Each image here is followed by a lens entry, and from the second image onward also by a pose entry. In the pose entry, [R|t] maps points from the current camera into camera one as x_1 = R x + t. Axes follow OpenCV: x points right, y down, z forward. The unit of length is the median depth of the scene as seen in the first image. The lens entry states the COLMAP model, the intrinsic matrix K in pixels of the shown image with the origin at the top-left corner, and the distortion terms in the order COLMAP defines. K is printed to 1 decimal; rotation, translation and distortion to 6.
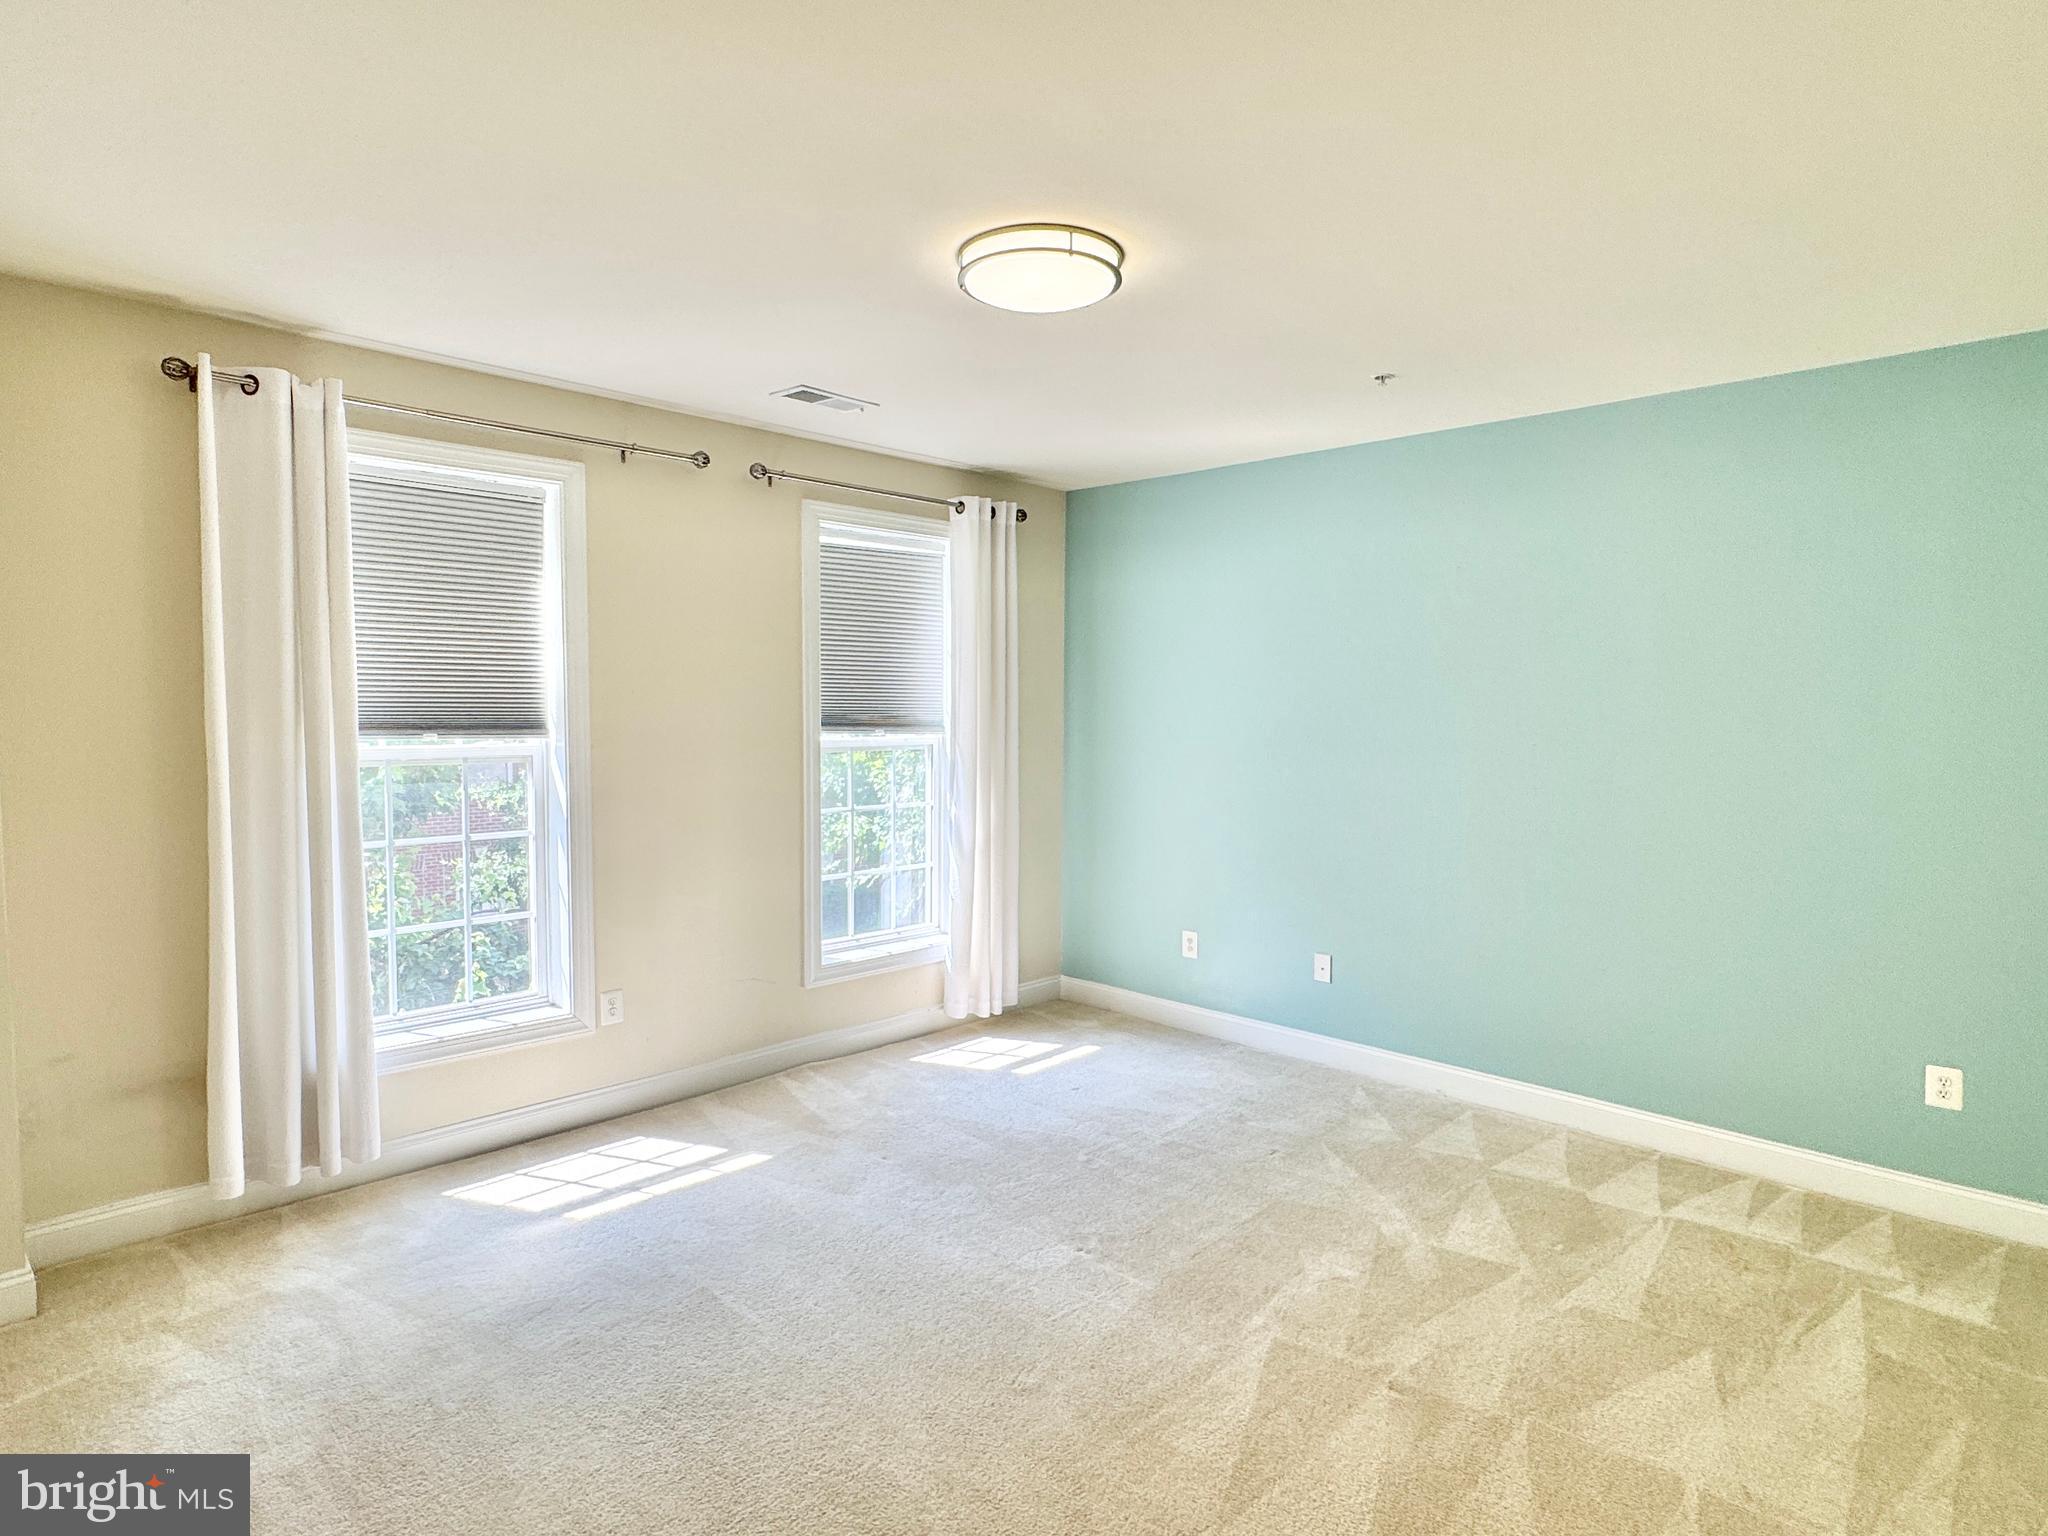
lens RADIAL K [[1135.9, 0, 1024.0], [0, 1135.9, 768.0], [0, 0, 1]] dist [-0.003437, 0.000922]
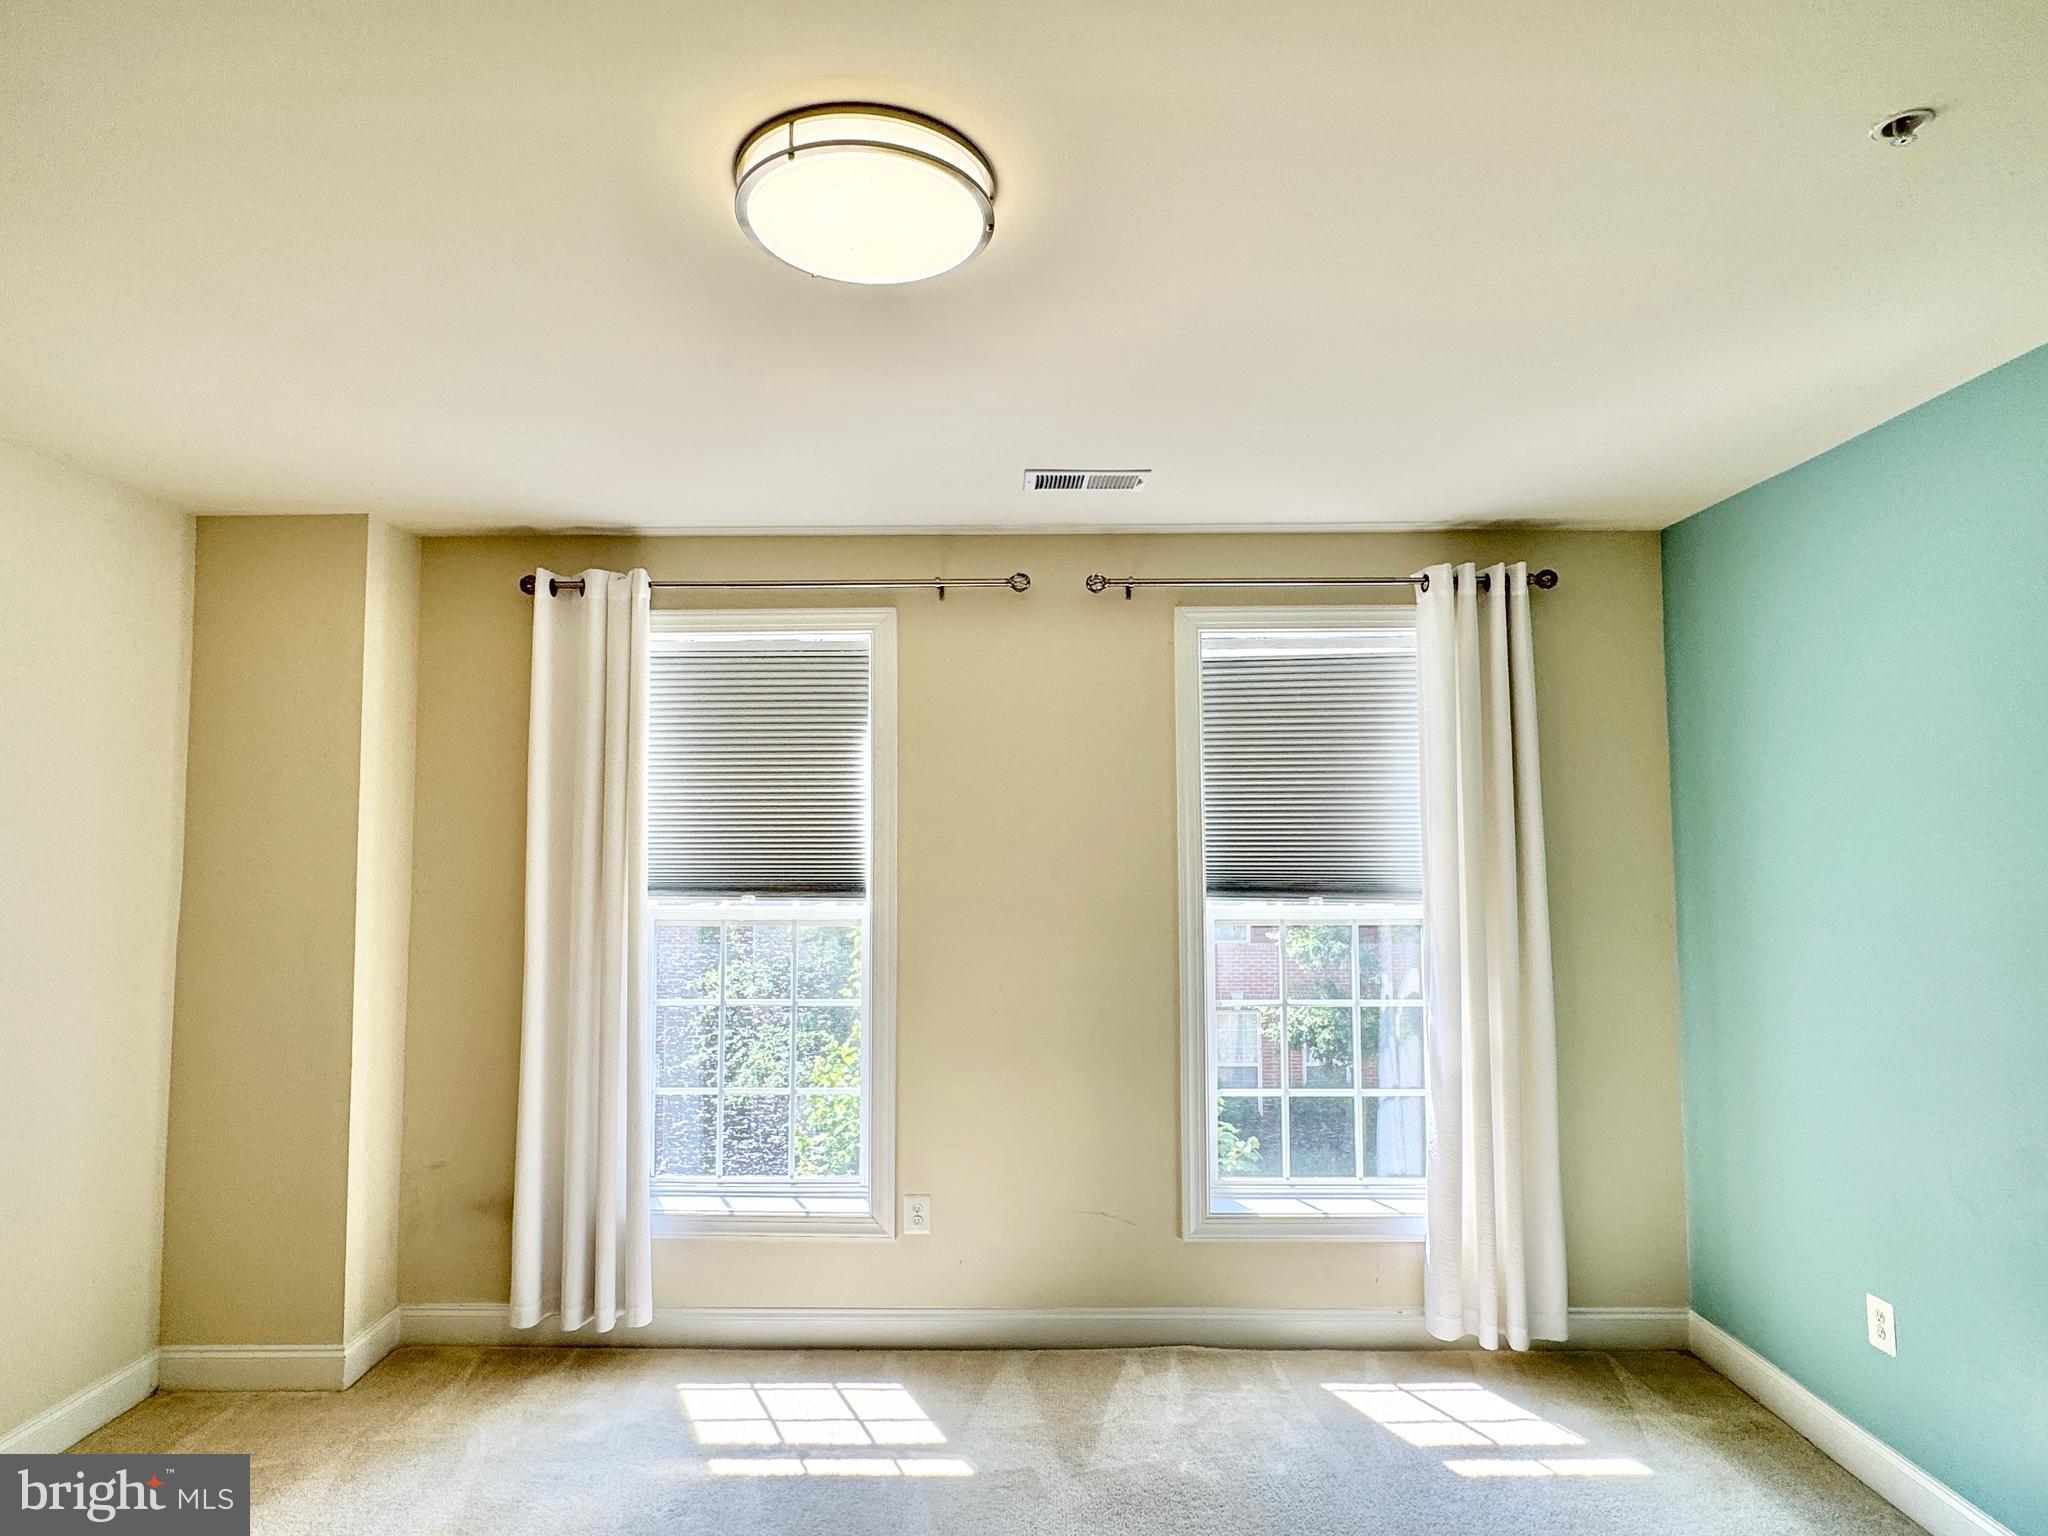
lens RADIAL K [[1135.9, 0, 1024.0], [0, 1135.9, 768.0], [0, 0, 1]] dist [-0.003437, 0.000922]
pose [[0.691880, -0.056743, -0.719779, 0.310016], [-0.033232, 0.993348, -0.110254, -0.032688], [0.721247, 0.100202, 0.685392, 0.392965]]
